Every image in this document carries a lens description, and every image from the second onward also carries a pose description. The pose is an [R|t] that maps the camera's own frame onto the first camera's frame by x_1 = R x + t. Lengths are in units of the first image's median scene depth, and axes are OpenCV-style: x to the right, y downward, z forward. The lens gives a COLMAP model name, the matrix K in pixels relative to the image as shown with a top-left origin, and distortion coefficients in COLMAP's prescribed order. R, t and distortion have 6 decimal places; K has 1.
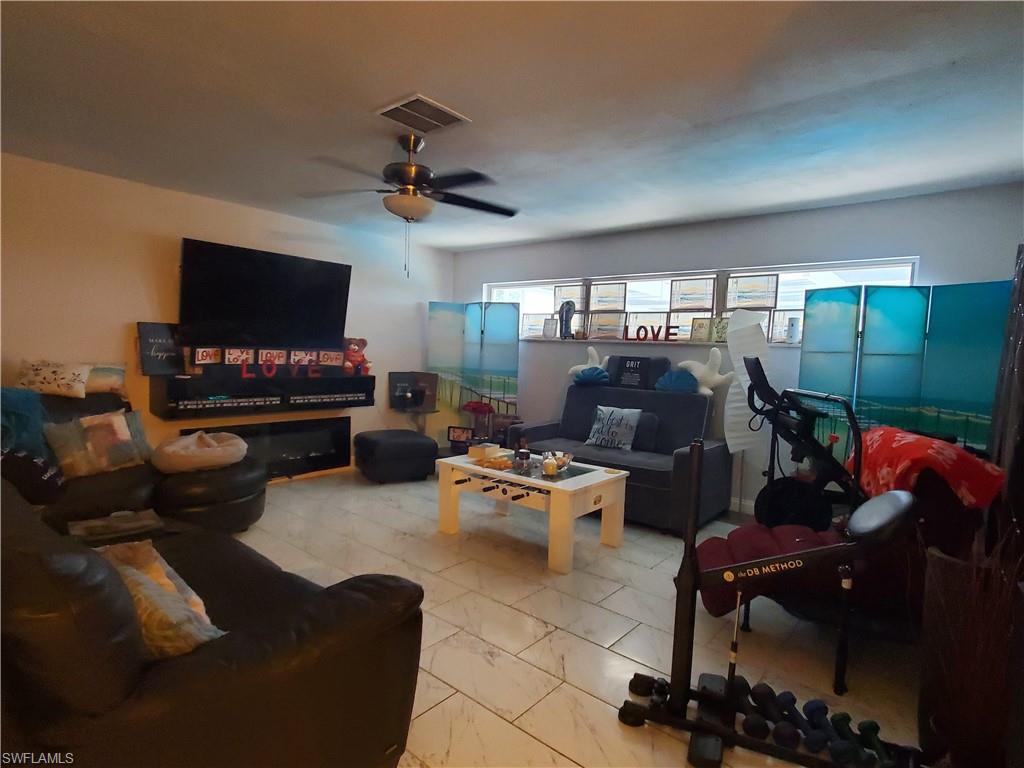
lens RADIAL K [[548.5, 0, 512.0], [0, 548.5, 384.0], [0, 0, 1]] dist [-0.012689, 0.014658]
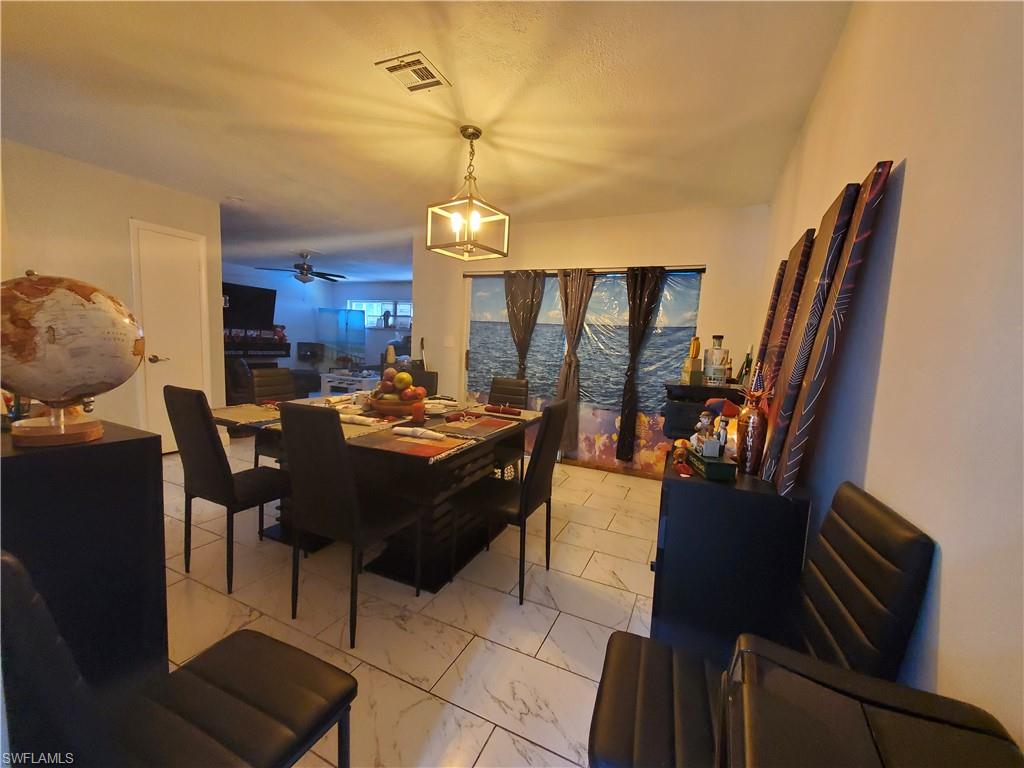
lens RADIAL K [[406.5, 0, 522.0], [0, 406.5, 383.9], [0, 0, 1]] dist [-0.000540, 0.000065]
pose [[0.959433, -0.012822, 0.281646, 0.158023], [-0.000558, 0.998877, 0.047377, 0.065003], [-0.281937, -0.045612, 0.958348, -0.734236]]
